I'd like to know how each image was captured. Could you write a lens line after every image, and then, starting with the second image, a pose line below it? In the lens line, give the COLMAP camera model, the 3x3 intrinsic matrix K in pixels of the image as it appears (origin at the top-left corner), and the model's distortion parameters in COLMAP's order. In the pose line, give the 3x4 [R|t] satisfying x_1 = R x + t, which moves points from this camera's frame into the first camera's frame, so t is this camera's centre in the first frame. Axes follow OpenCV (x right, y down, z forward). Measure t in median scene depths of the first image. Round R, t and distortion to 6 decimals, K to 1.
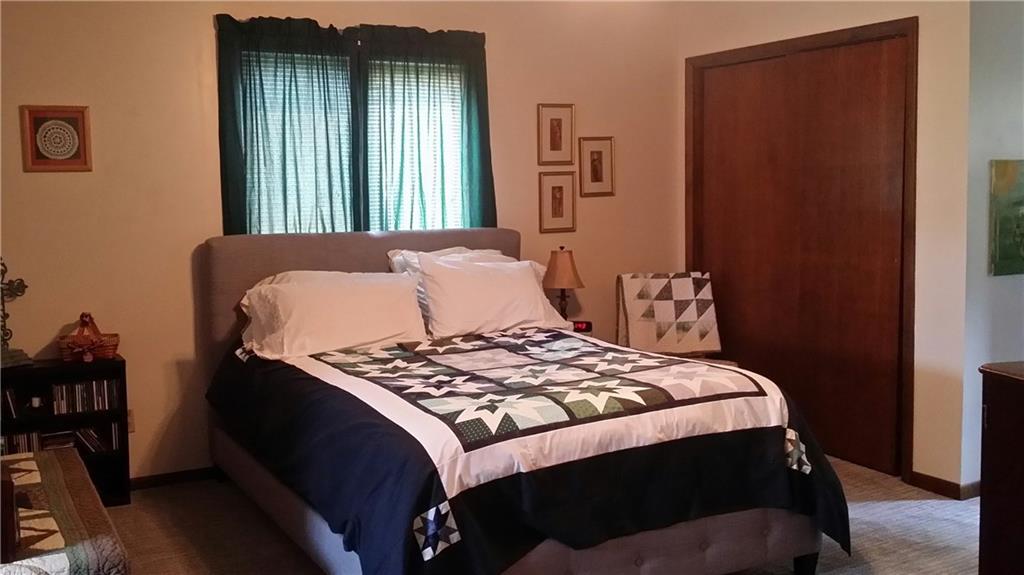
lens RADIAL K [[976.1, 0, 511.5], [0, 976.1, 286.1], [0, 0, 1]] dist [-0.003476, 0.000000]
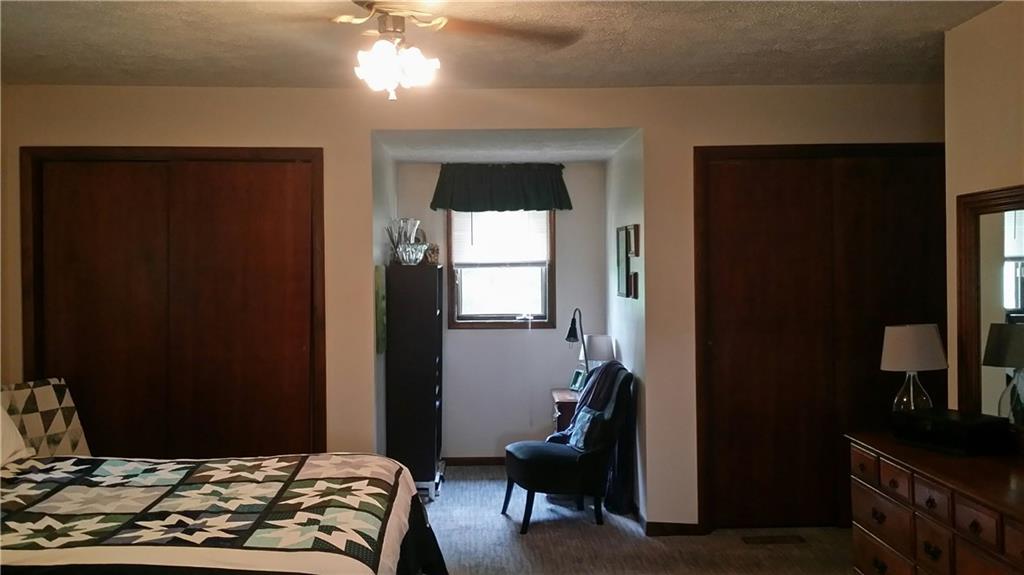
lens RADIAL K [[976.1, 0, 512.6], [0, 976.1, 284.4], [0, 0, 1]] dist [-0.003476, 0.000000]
pose [[0.482653, -0.002651, 0.875808, -0.411639], [0.083973, 0.995528, -0.043264, -0.026925], [-0.871777, 0.094425, 0.480717, 0.175180]]
